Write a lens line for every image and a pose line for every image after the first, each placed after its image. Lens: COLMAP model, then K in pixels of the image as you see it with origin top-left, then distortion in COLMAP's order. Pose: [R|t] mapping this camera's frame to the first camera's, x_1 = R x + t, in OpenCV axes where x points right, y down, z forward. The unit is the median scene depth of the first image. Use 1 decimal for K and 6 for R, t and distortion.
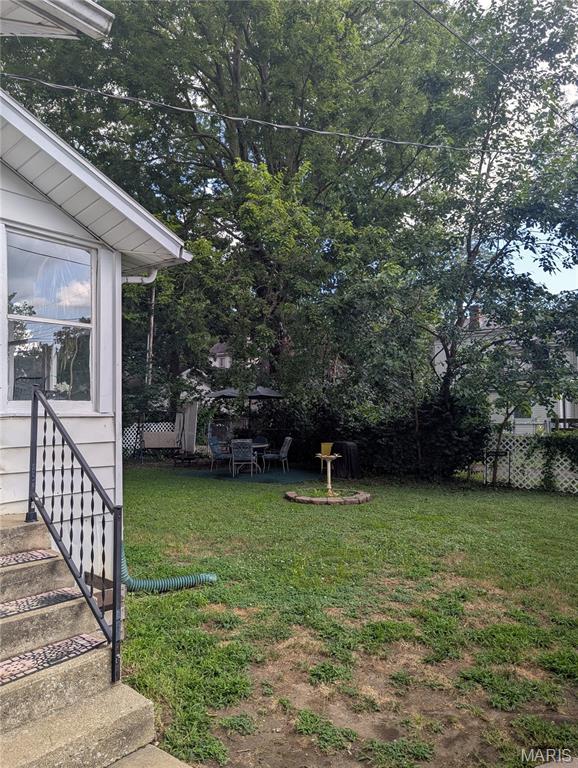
lens RADIAL K [[535.0, 0, 289.0], [0, 535.0, 384.0], [0, 0, 1]] dist [0.063511, -0.055172]
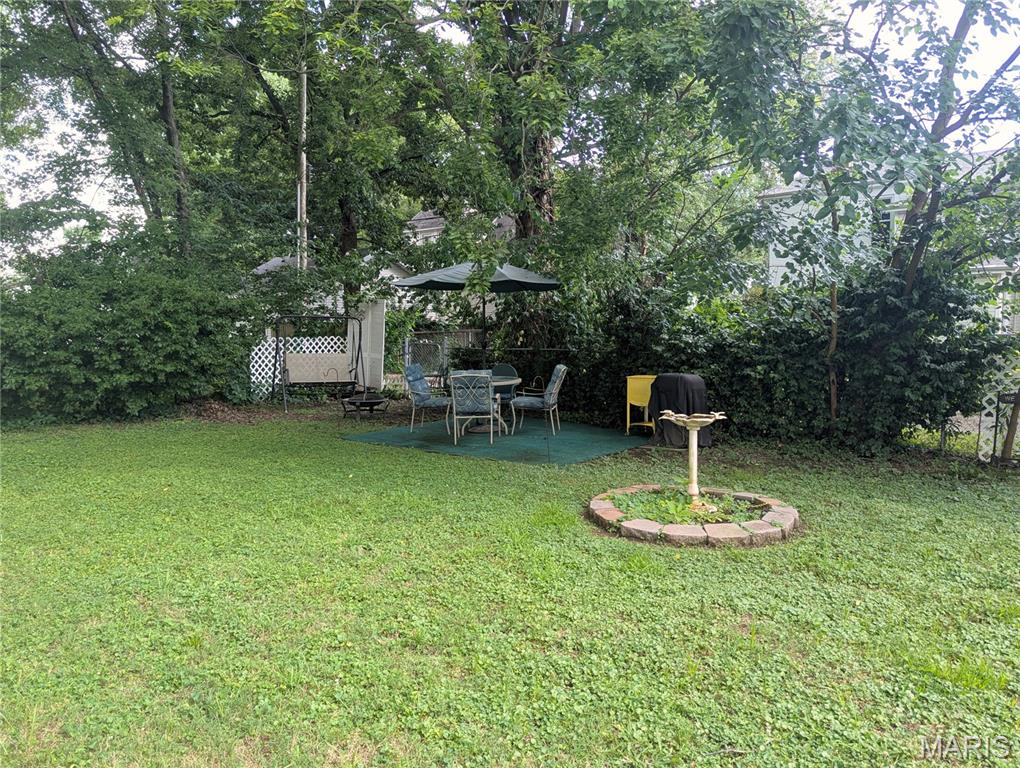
lens RADIAL K [[710.5, 0, 510.0], [0, 710.5, 384.0], [0, 0, 1]] dist [0.063511, -0.055172]
pose [[0.999929, -0.005864, -0.010333, -0.057546], [0.007235, 0.990395, 0.138078, 0.032339], [0.009424, -0.138144, 0.990367, 0.443343]]
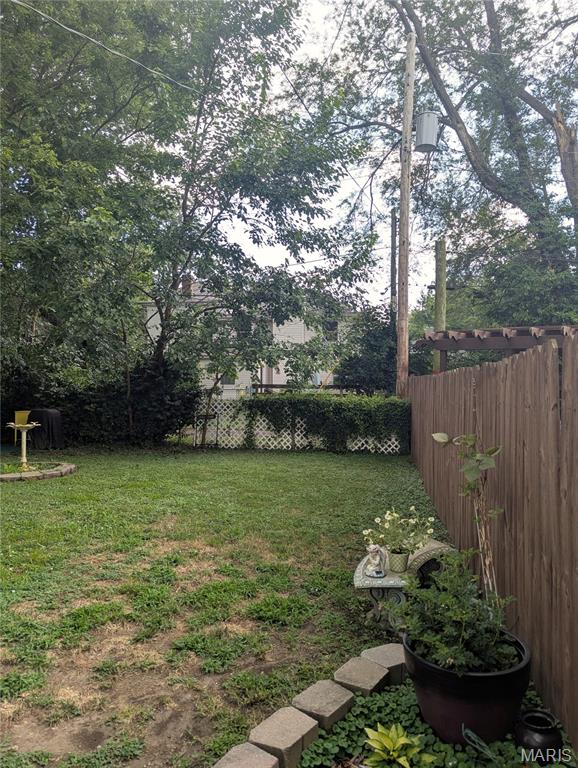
lens RADIAL K [[535.0, 0, 289.0], [0, 535.0, 384.0], [0, 0, 1]] dist [0.063511, -0.055172]
pose [[0.865238, 0.004098, 0.501345, 0.005647], [-0.034319, 0.998105, 0.051069, 0.008995], [-0.500186, -0.061393, 0.863739, 0.037122]]
